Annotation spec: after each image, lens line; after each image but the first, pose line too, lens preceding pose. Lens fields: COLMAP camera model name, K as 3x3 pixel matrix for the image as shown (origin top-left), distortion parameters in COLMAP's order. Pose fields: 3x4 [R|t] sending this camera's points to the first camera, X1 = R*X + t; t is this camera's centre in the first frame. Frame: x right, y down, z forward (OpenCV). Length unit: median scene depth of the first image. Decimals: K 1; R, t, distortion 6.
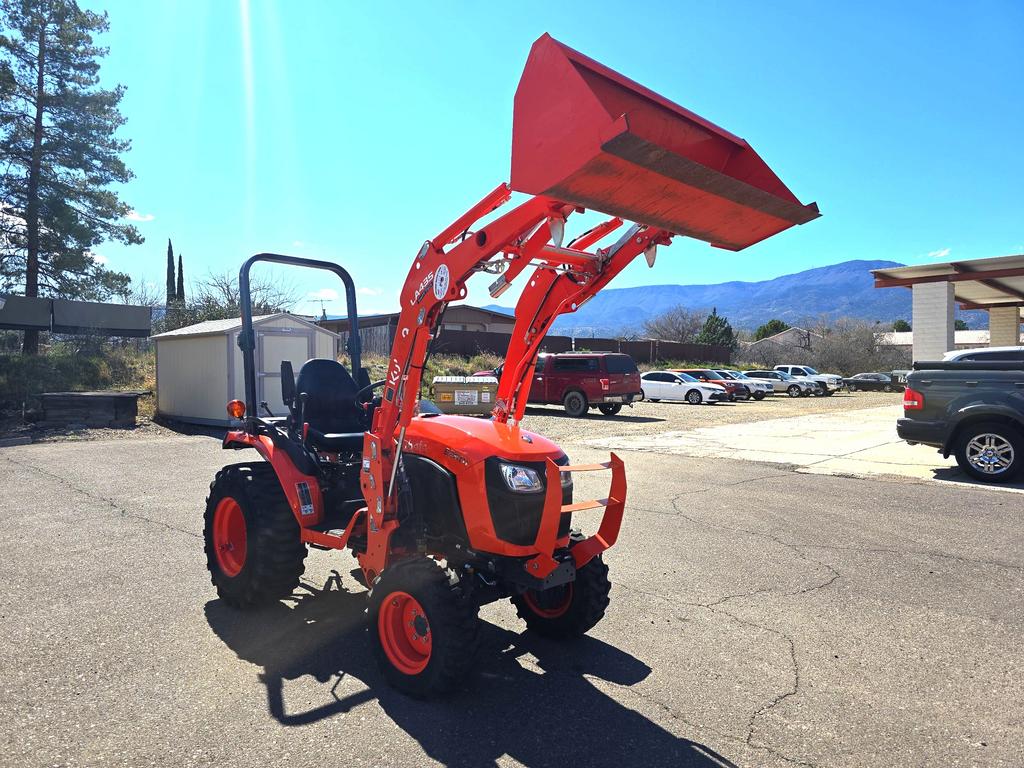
lens RADIAL K [[686.2, 0, 514.2], [0, 686.2, 381.8], [0, 0, 1]] dist [0.067807, -0.064349]
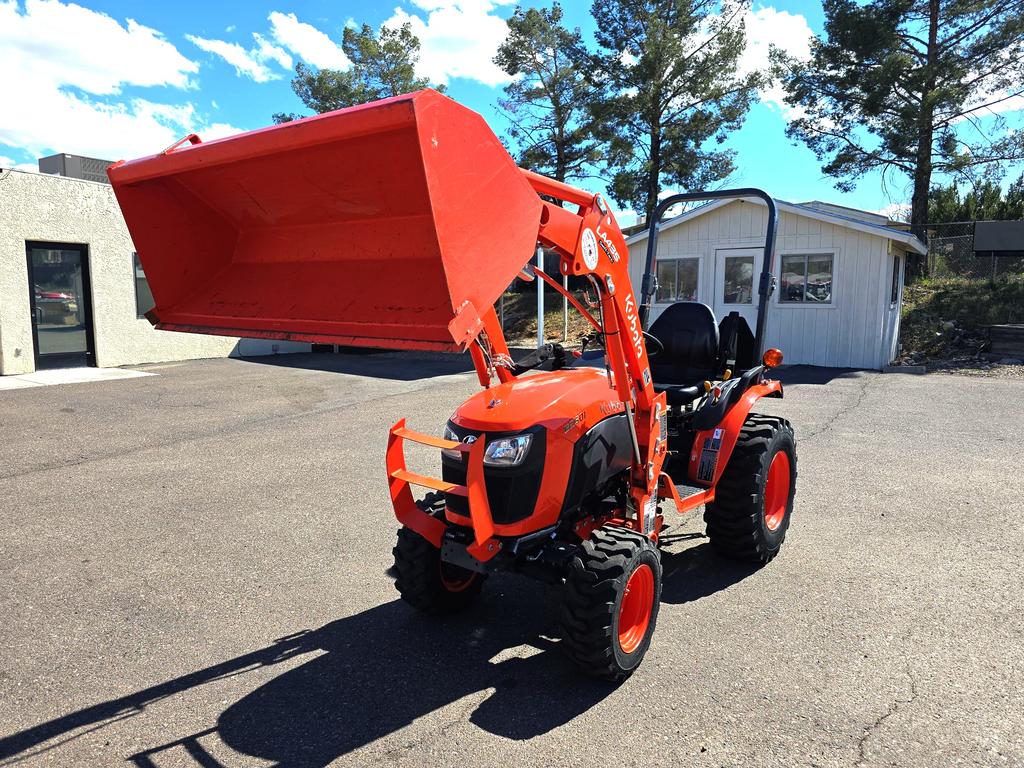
lens RADIAL K [[686.2, 0, 514.2], [0, 686.2, 381.8], [0, 0, 1]] dist [0.067807, -0.064349]
pose [[0.127061, 0.118874, -0.984746, 0.141492], [-0.012019, 0.992904, 0.118308, -0.007826], [0.991822, -0.003197, 0.127588, 0.145310]]
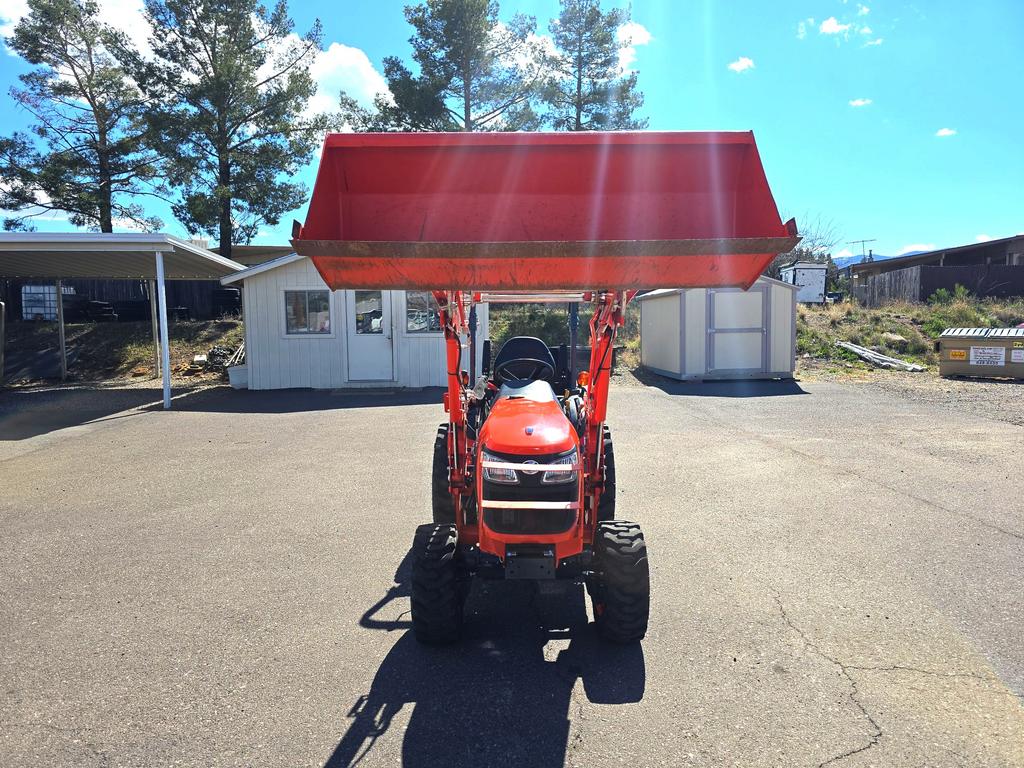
lens RADIAL K [[686.2, 0, 514.2], [0, 686.2, 381.8], [0, 0, 1]] dist [0.067807, -0.064349]
pose [[0.706790, 0.050635, -0.705609, 0.112750], [0.004628, 0.997083, 0.076187, -0.010302], [0.707409, -0.057114, 0.704494, 0.044883]]
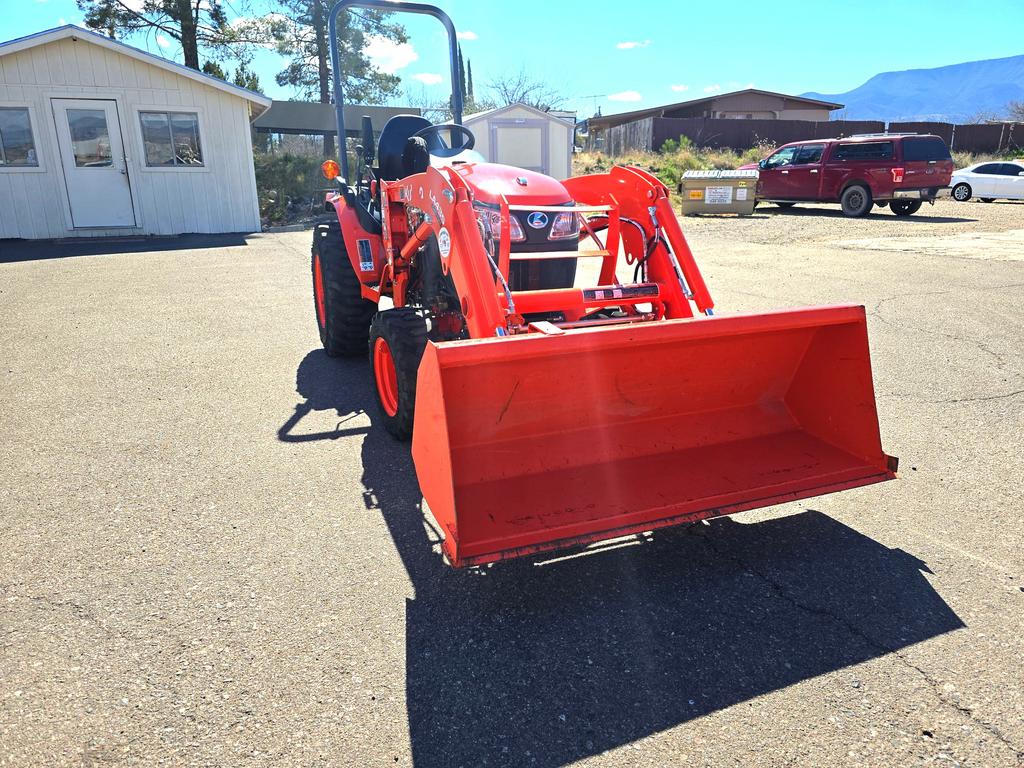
lens RADIAL K [[686.2, 0, 514.2], [0, 686.2, 381.8], [0, 0, 1]] dist [0.067807, -0.064349]
pose [[0.917449, 0.096706, -0.385921, 0.058461], [0.010196, 0.963975, 0.265797, 0.015406], [0.397722, -0.247790, 0.883412, 0.027441]]
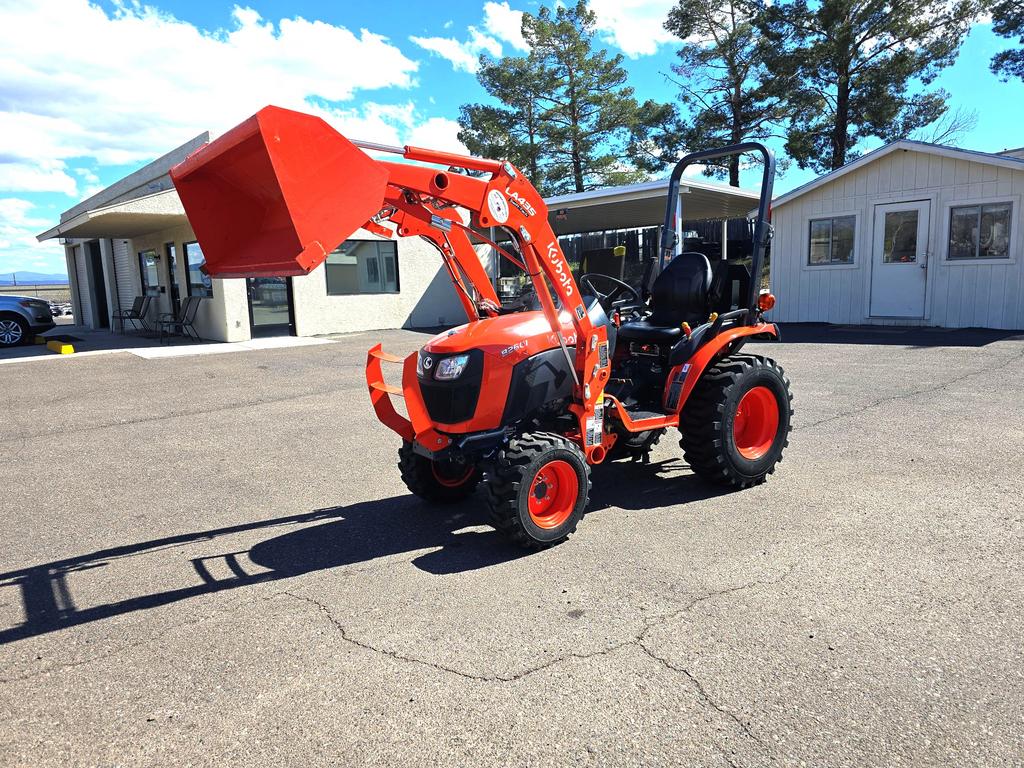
lens RADIAL K [[686.2, 0, 514.2], [0, 686.2, 381.8], [0, 0, 1]] dist [0.067807, -0.064349]
pose [[-0.154996, 0.150487, -0.976386, 0.178670], [0.019954, 0.988605, 0.149202, -0.000657], [0.987714, 0.003643, -0.156233, 0.203913]]
